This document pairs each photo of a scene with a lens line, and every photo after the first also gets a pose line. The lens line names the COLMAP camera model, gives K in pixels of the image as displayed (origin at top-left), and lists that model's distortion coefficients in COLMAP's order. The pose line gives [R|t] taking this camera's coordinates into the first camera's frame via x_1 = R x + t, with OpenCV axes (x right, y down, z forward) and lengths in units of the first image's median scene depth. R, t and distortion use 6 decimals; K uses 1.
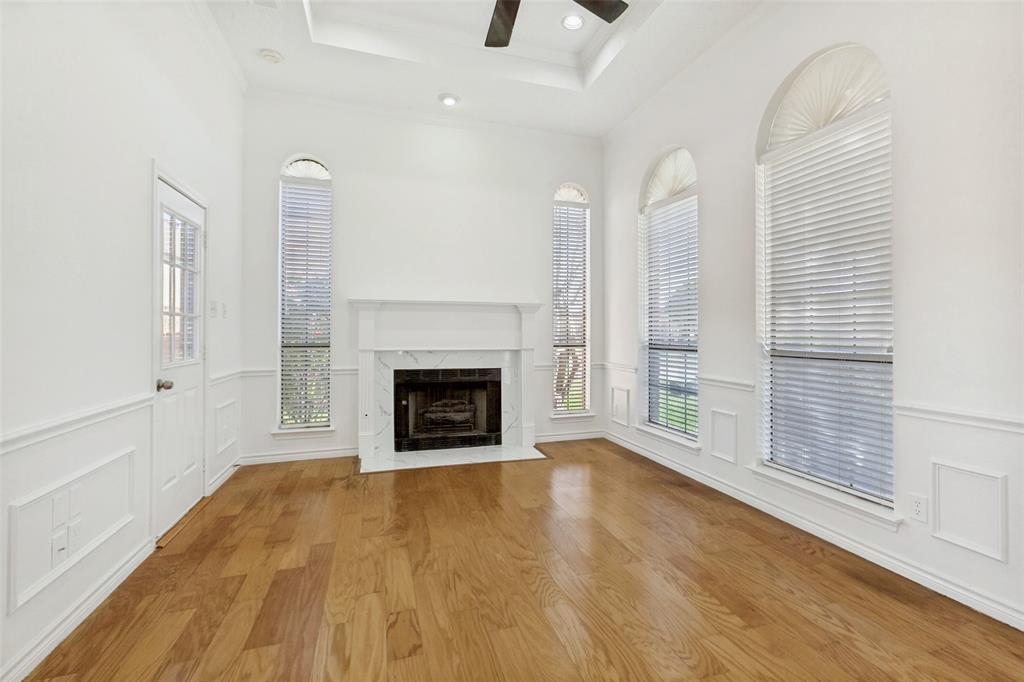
lens RADIAL K [[480.6, 0, 515.3], [0, 480.6, 328.2], [0, 0, 1]] dist [0.000227, 0.000087]
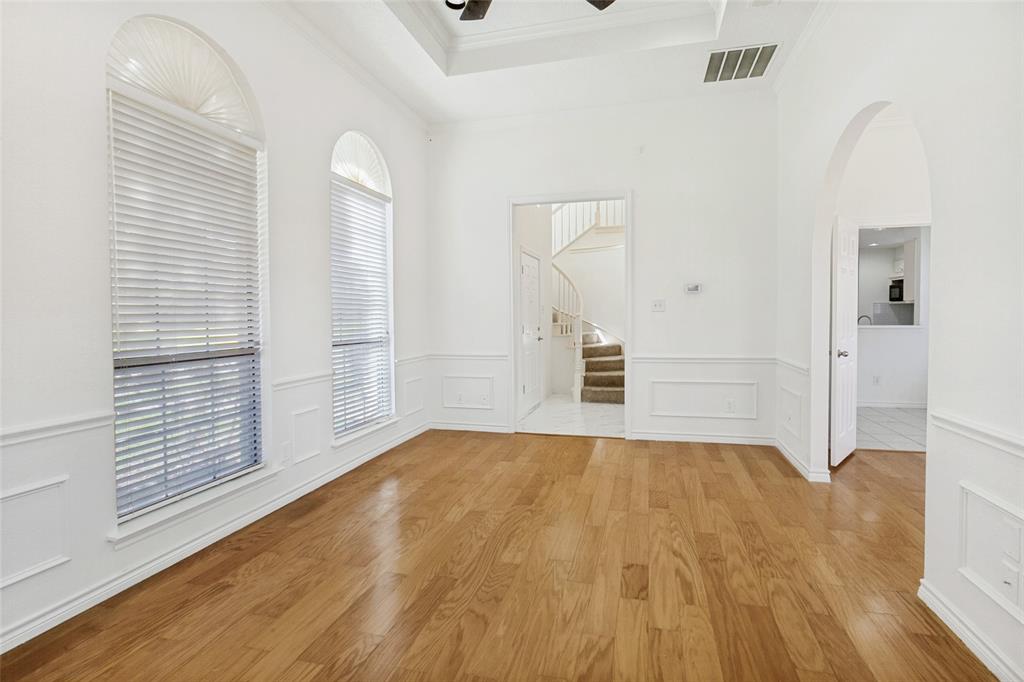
lens RADIAL K [[480.6, 0, 515.3], [0, 480.6, 328.2], [0, 0, 1]] dist [0.000227, 0.000087]
pose [[-0.852396, -0.007962, 0.522836, -0.520572], [0.001758, 0.999835, 0.018093, -0.033508], [-0.522894, 0.016342, -0.852241, 1.875333]]
